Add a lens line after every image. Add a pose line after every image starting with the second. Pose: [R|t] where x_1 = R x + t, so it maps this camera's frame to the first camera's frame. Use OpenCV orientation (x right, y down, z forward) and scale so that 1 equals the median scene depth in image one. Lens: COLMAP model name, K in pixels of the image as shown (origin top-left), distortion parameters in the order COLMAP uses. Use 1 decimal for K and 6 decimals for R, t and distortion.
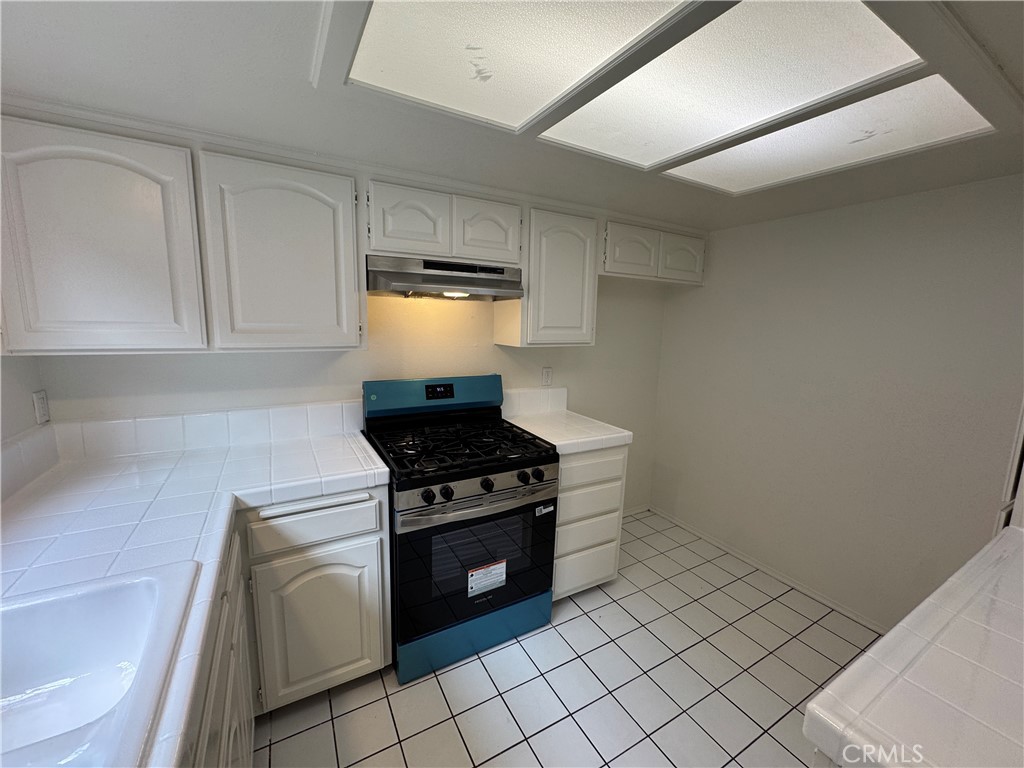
lens RADIAL K [[413.3, 0, 515.7], [0, 413.3, 384.5], [0, 0, 1]] dist [-0.003327, -0.000642]
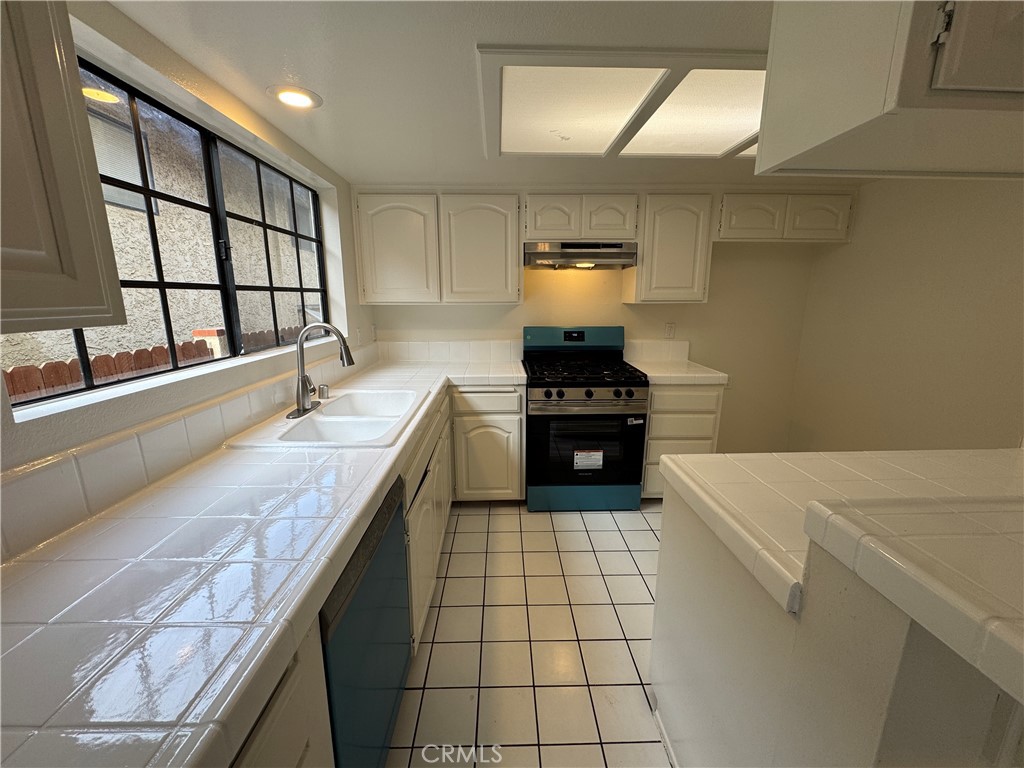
lens RADIAL K [[413.3, 0, 514.6], [0, 413.3, 386.2], [0, 0, 1]] dist [-0.003327, -0.000642]
pose [[0.882149, 0.073409, -0.465214, 0.364302], [-0.049413, 0.996752, 0.063585, 0.127742], [0.468371, -0.033104, 0.882912, -0.410880]]
